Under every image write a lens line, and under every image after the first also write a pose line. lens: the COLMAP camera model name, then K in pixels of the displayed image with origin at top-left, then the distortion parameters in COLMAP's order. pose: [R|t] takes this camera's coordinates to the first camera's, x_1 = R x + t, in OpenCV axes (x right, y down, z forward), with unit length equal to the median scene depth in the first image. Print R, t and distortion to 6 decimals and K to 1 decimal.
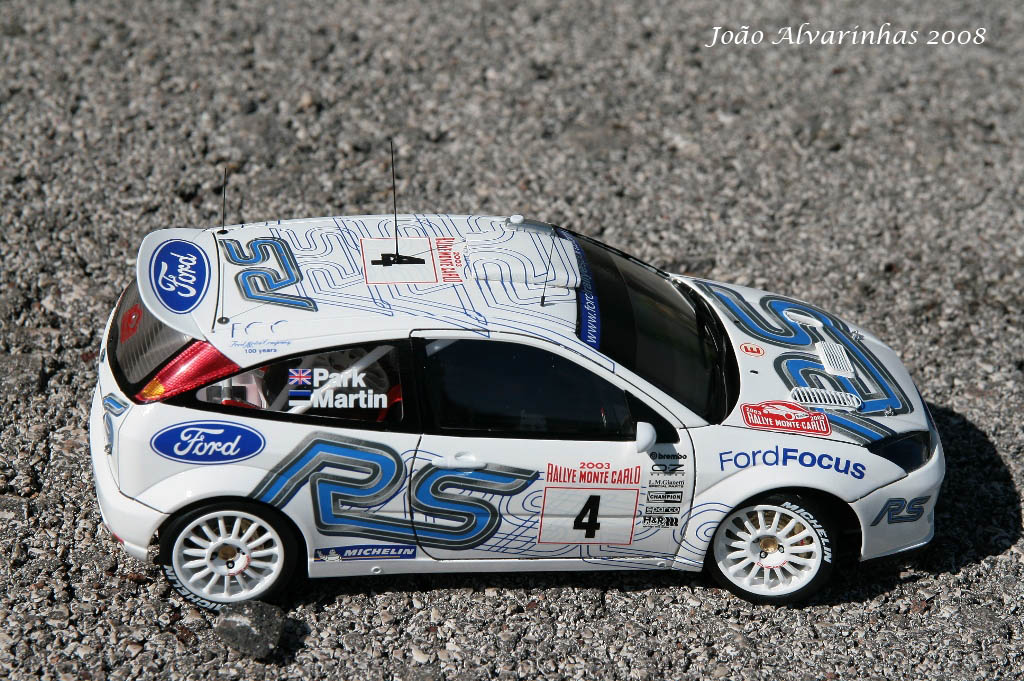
lens RADIAL K [[2758.5, 0, 512.0], [0, 2758.5, 340.5], [0, 0, 1]] dist [-0.033783, 0.840464]
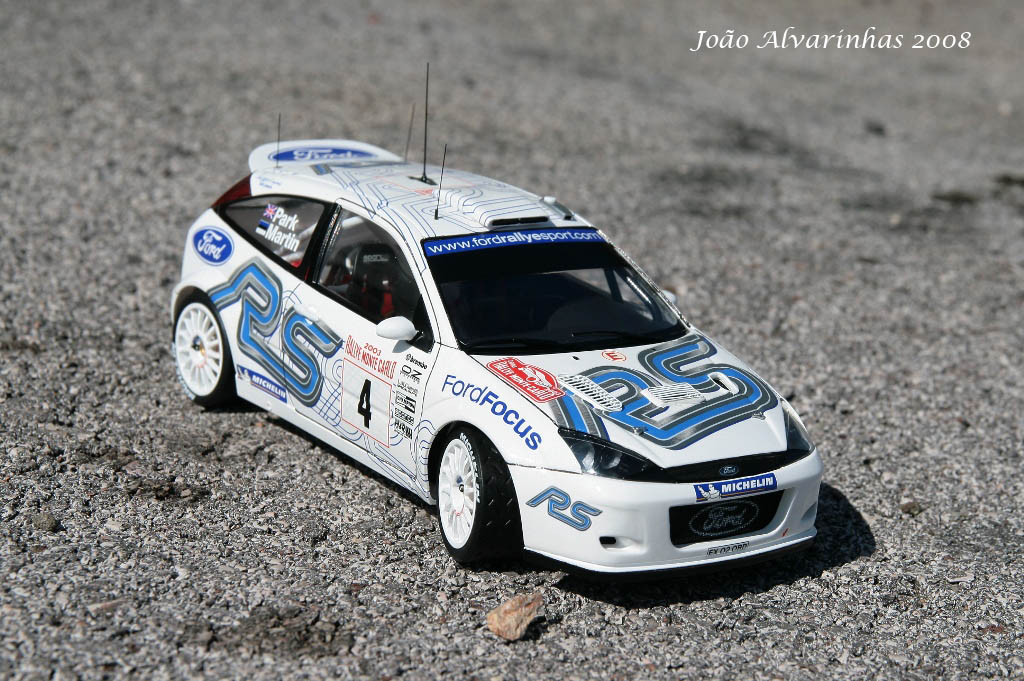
lens RADIAL K [[2221.6, 0, 512.0], [0, 2221.6, 340.5], [0, 0, 1]] dist [-0.268779, -0.013218]
pose [[0.511689, 0.220786, -0.830318, 0.758211], [-0.490515, 0.868508, -0.071342, 0.076212], [0.705386, 0.443788, 0.552704, 0.556539]]
